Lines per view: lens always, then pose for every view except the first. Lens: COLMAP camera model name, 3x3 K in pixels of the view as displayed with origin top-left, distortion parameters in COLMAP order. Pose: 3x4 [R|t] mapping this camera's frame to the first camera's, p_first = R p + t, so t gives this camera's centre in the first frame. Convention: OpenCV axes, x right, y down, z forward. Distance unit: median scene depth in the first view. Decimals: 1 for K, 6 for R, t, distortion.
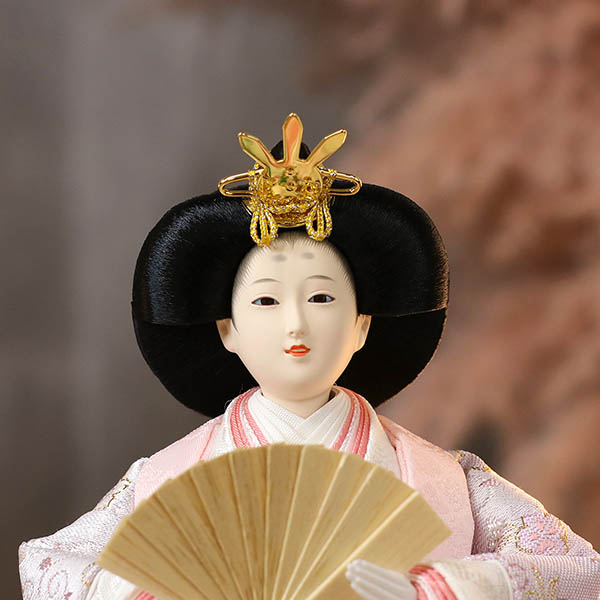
lens RADIAL K [[3282.0, 0, 299.9], [0, 3282.0, 299.8], [0, 0, 1]] dist [-0.217094, 0.000000]
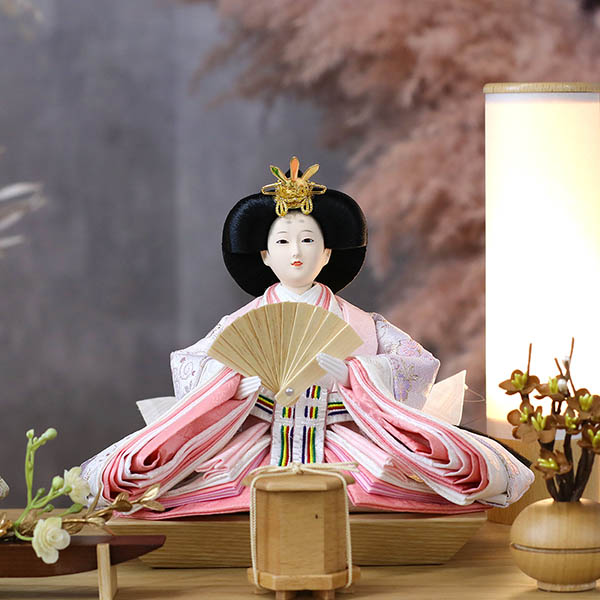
lens RADIAL K [[3282.0, 0, 300.2], [0, 3282.0, 299.8], [0, 0, 1]] dist [-0.217094, 0.000000]
pose [[0.999763, 0.001209, -0.021724, 0.049316], [-0.001585, 0.999849, -0.017300, 0.077431], [0.021699, 0.017331, 0.999614, -1.205076]]
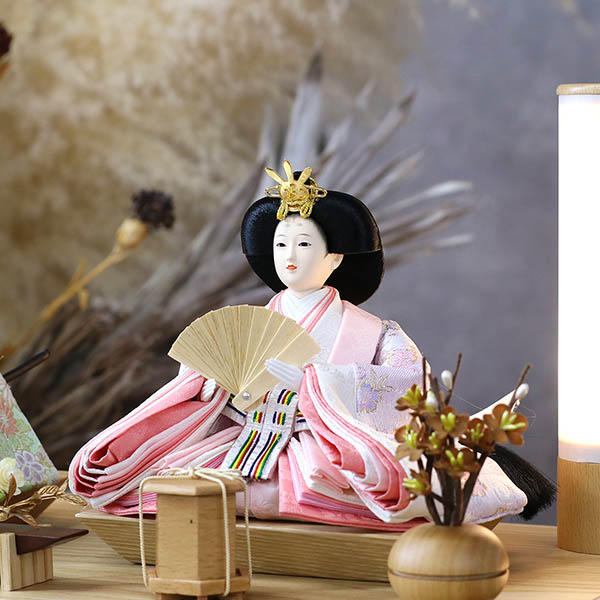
lens RADIAL K [[3282.0, 0, 299.7], [0, 3282.0, 300.0], [0, 0, 1]] dist [-0.217094, 0.000000]
pose [[0.840382, 0.034969, -0.540865, 1.178365], [-0.042732, 0.999085, -0.001801, 0.040380], [0.540307, 0.024626, 0.841108, -0.830847]]
